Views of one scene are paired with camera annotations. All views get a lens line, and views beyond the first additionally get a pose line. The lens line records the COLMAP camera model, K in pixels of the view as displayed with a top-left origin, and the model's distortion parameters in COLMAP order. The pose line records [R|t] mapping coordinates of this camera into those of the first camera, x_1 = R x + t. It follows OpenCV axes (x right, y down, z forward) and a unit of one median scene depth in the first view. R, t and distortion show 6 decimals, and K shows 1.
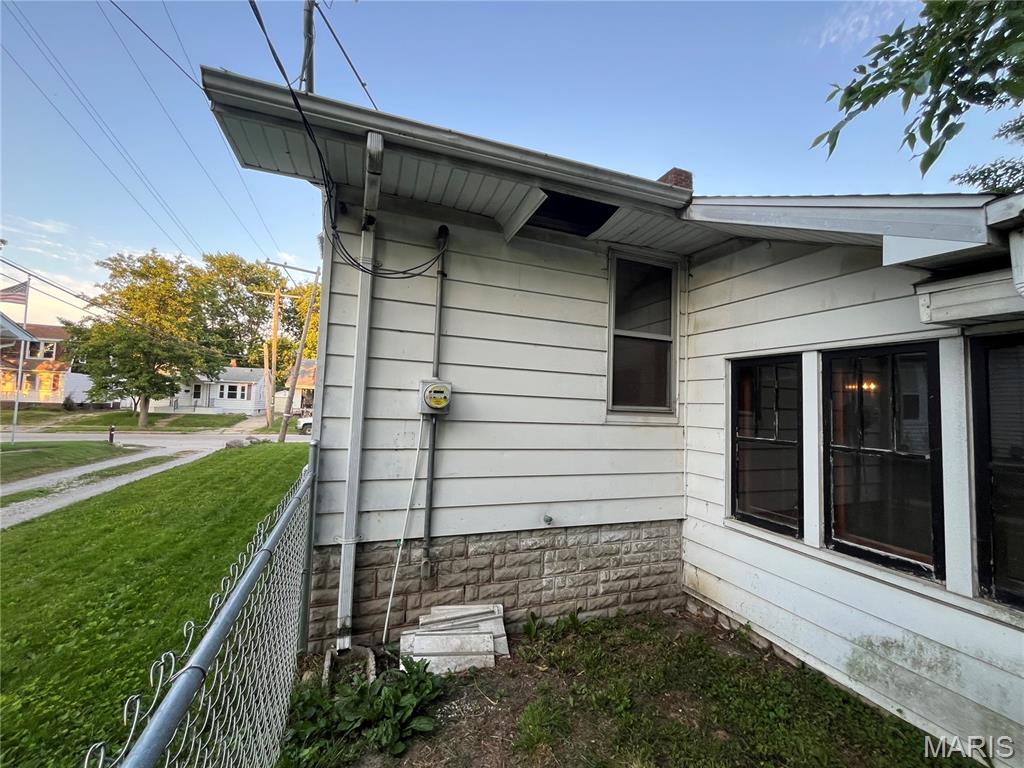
lens RADIAL K [[412.8, 0, 510.3], [0, 412.8, 383.3], [0, 0, 1]] dist [-0.003408, 0.000203]
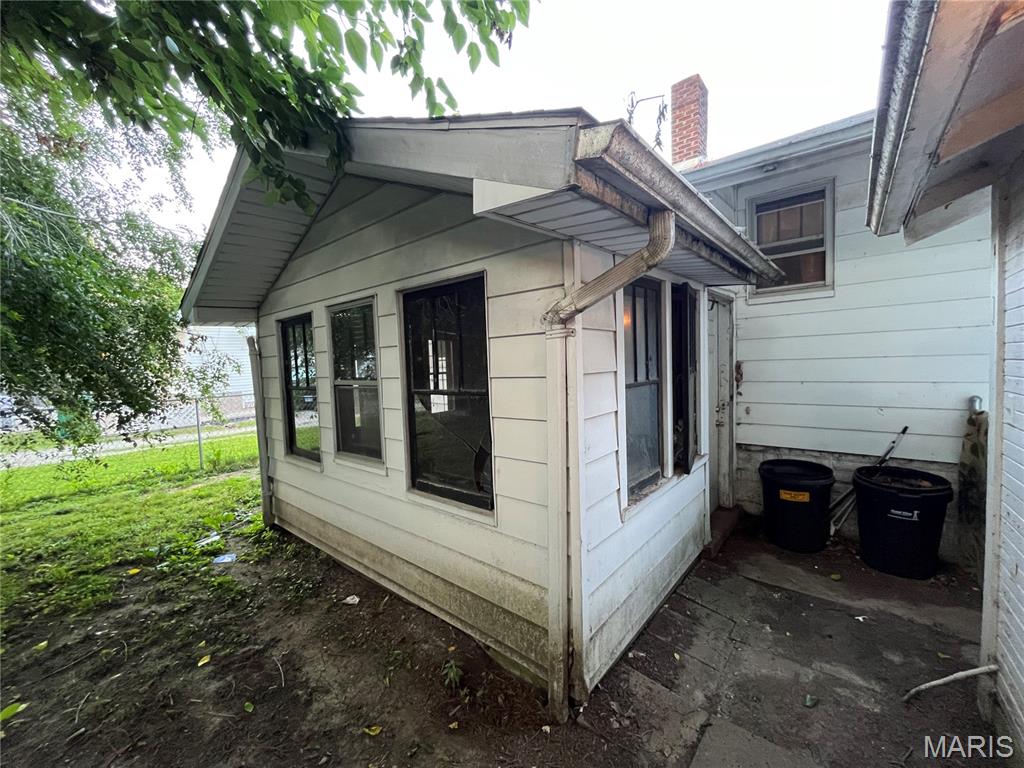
lens RADIAL K [[412.8, 0, 510.3], [0, 412.8, 383.3], [0, 0, 1]] dist [-0.003408, 0.000203]
pose [[0.482909, -0.006220, -0.875648, 3.056517], [0.109819, 0.992510, 0.053514, 0.011681], [0.868757, -0.122005, 0.479975, 1.143060]]
